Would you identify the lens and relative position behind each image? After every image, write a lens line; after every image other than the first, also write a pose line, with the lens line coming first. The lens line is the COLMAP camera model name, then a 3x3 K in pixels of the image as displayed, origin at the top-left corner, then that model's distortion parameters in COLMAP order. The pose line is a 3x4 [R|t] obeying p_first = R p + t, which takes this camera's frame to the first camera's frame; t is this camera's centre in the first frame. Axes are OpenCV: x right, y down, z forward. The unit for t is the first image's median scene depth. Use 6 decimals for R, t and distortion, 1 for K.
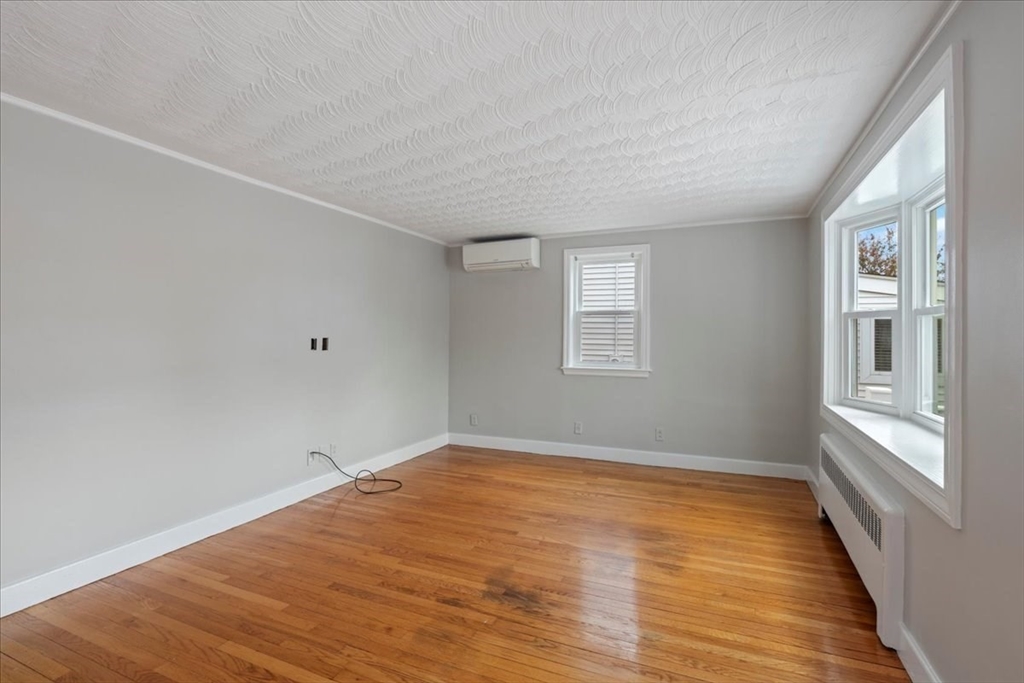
lens RADIAL K [[496.3, 0, 528.4], [0, 496.3, 325.5], [0, 0, 1]] dist [0.000121, -0.000379]
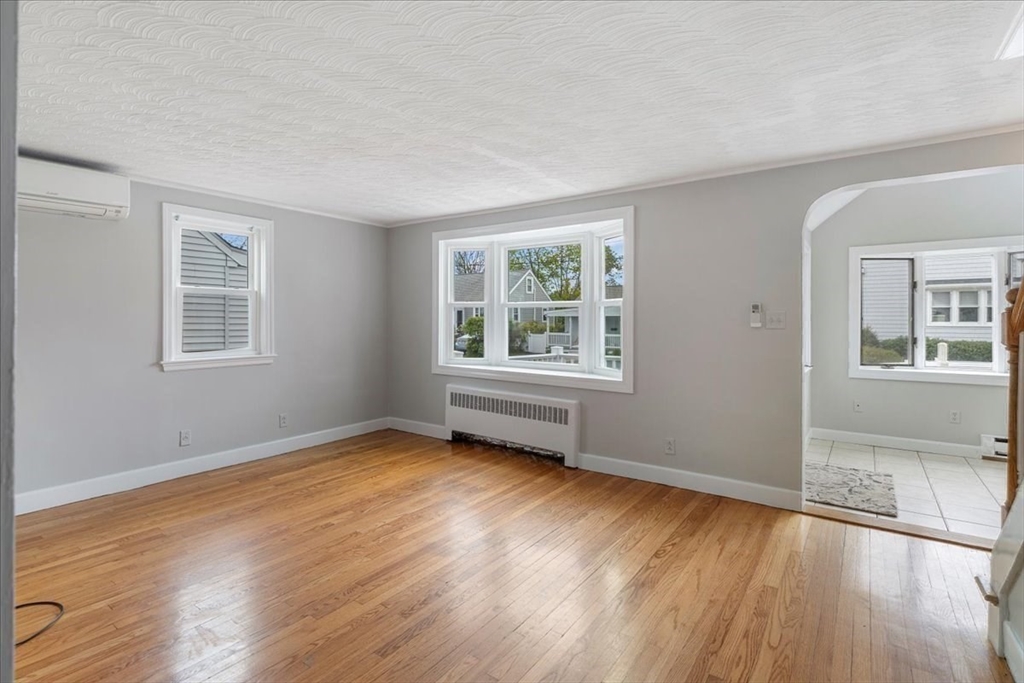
lens RADIAL K [[496.3, 0, 528.4], [0, 496.3, 325.5], [0, 0, 1]] dist [0.000121, -0.000379]
pose [[0.180607, -0.017851, 0.983393, -0.701139], [-0.026101, 0.999396, 0.022935, -0.001288], [-0.983209, -0.029809, 0.180032, 0.419765]]
